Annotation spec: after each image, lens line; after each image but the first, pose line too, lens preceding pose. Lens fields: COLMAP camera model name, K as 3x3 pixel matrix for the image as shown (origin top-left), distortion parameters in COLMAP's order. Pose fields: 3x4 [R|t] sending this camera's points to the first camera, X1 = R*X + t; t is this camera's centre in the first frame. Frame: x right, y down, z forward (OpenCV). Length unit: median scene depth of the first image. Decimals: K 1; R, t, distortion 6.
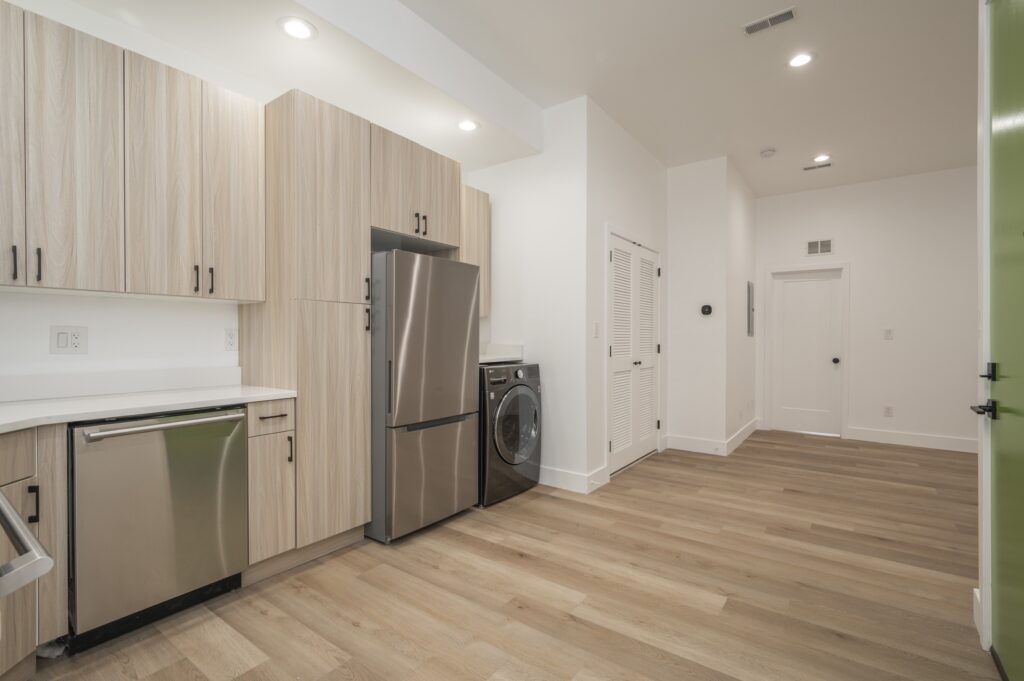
lens RADIAL K [[478.2, 0, 534.7], [0, 478.2, 341.2], [0, 0, 1]] dist [0.002235, 0.000315]
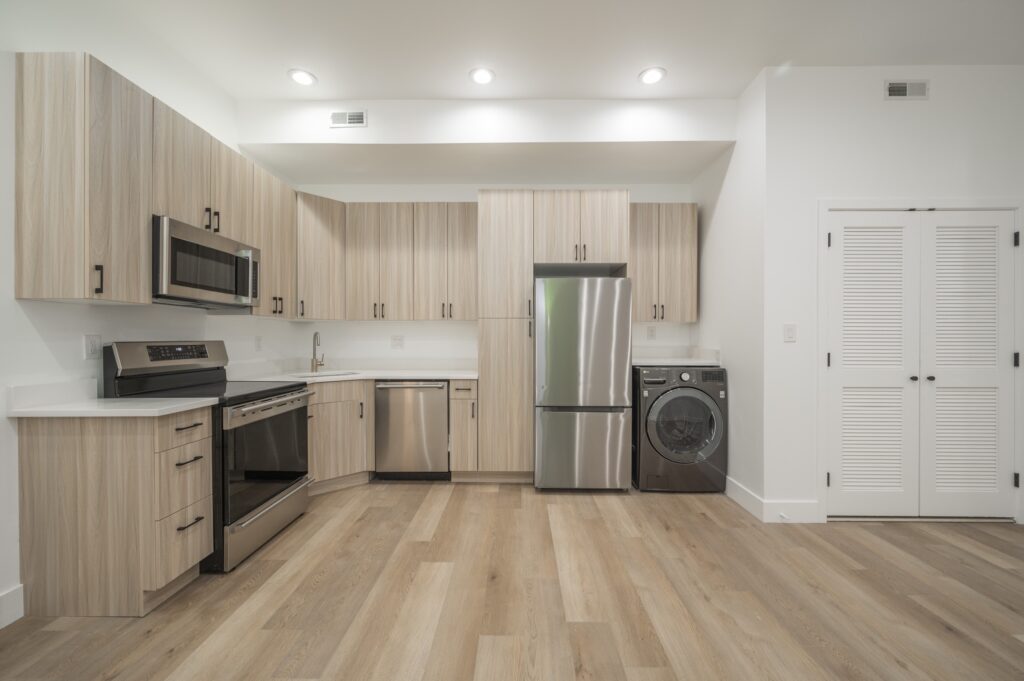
lens RADIAL K [[411.9, 0, 534.0], [0, 411.9, 340.6], [0, 0, 1]] dist [0.000806, 0.000226]
pose [[0.565693, 0.000704, -0.824615, 0.731782], [-0.005837, 0.999978, -0.003151, -0.008148], [0.824595, 0.006596, 0.565685, 0.344058]]
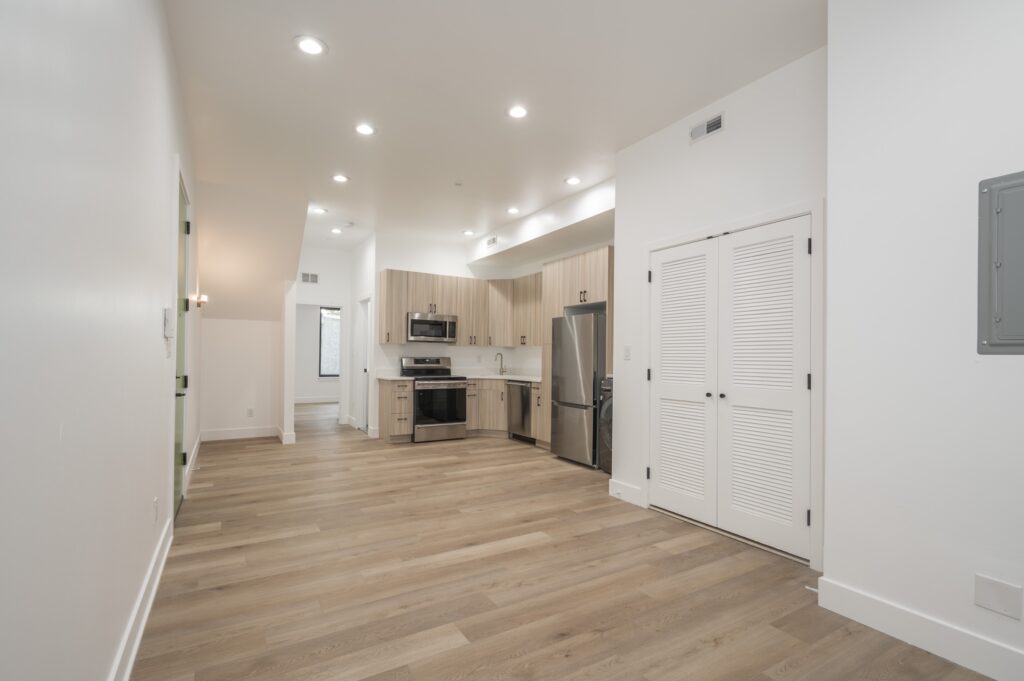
lens RADIAL K [[499.6, 0, 528.3], [0, 499.6, 354.0], [0, 0, 1]] dist [0.002376, 0.000126]
pose [[-0.399222, -0.013730, -0.916751, 1.931089], [-0.018624, 0.999803, -0.006864, -0.013794], [0.916665, 0.014333, -0.399399, 1.921944]]
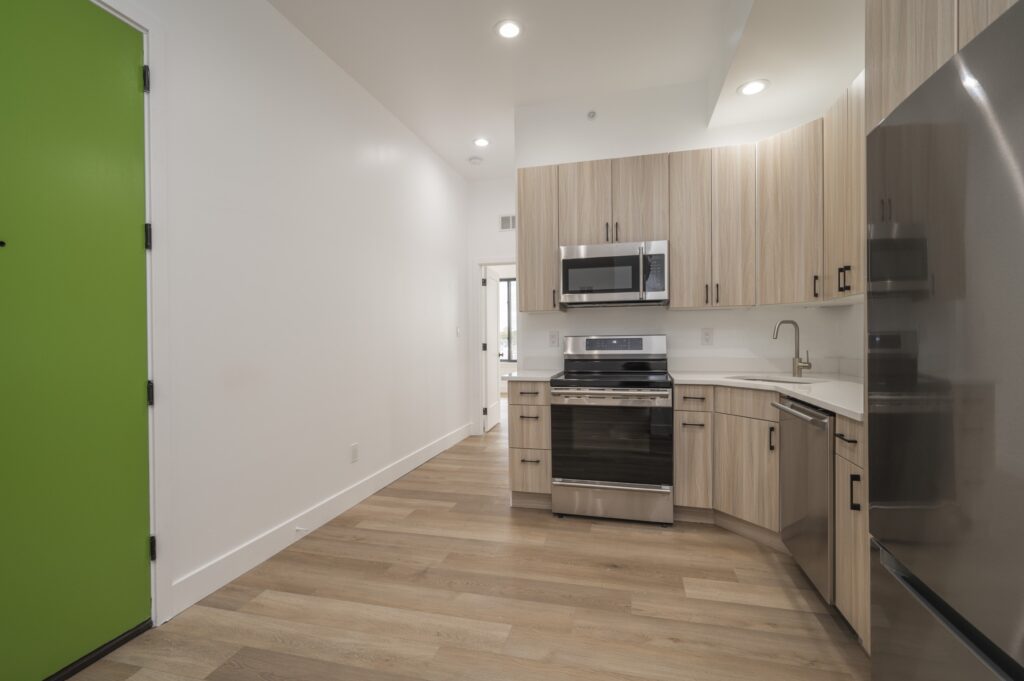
lens RADIAL K [[474.0, 0, 512.0], [0, 474.0, 340.5], [0, 0, 1]] dist [0.000742, 0.000125]
pose [[-0.957992, 0.009781, -0.286628, 0.154260], [0.006052, 0.999885, 0.013895, -0.009507], [0.286731, 0.011577, -0.957941, 1.434298]]
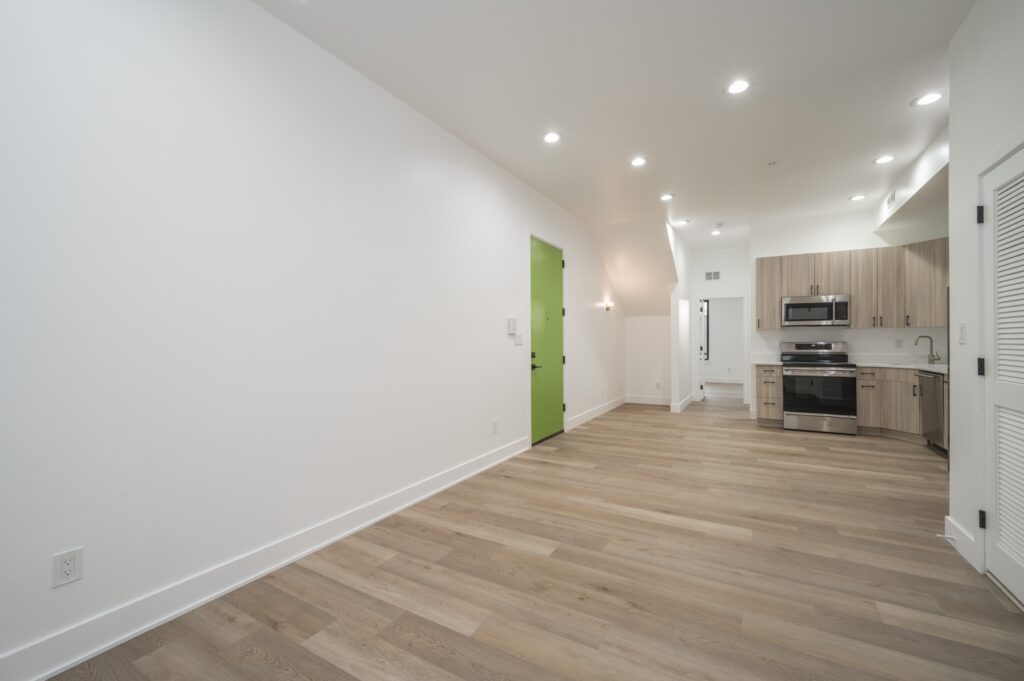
lens RADIAL K [[427.2, 0, 499.6], [0, 427.2, 342.4], [0, 0, 1]] dist [-0.000868, -0.000031]
pose [[-0.998680, 0.002306, -0.051316, 1.333321], [0.001869, 0.999962, 0.008560, -0.026785], [0.051334, 0.008453, -0.998646, 2.480245]]
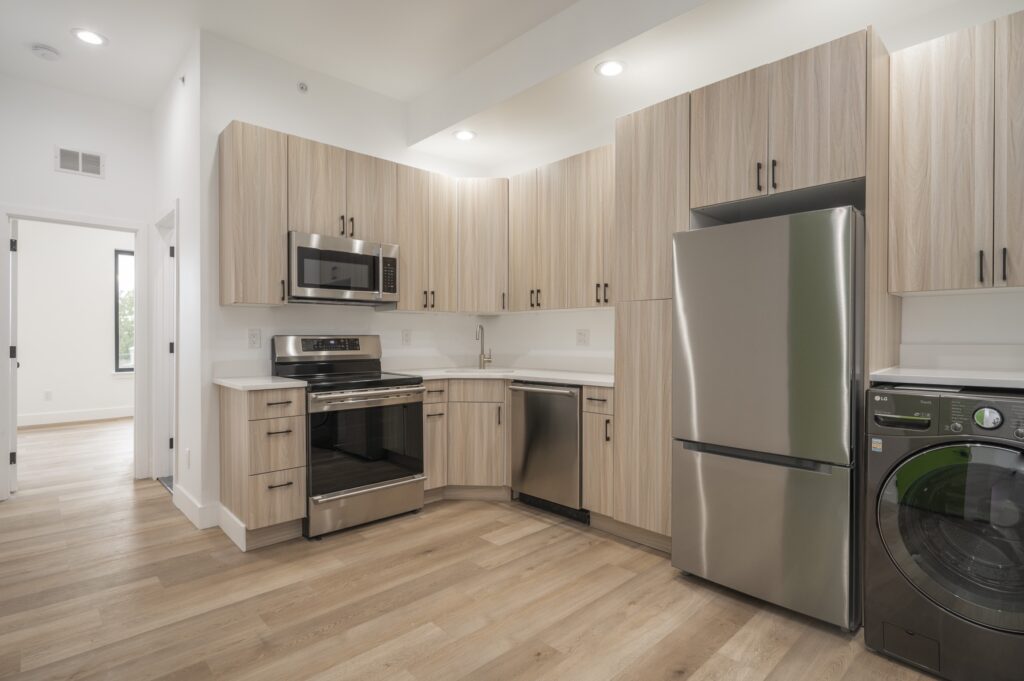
lens RADIAL K [[538.4, 0, 512.0], [0, 538.4, 340.5], [0, 0, 1]] dist [-0.000778, 0.000079]
pose [[-0.233885, 0.002692, -0.972260, 0.780574], [-0.007578, 0.999961, 0.004591, 0.000804], [0.972235, 0.008442, -0.233856, 1.015561]]
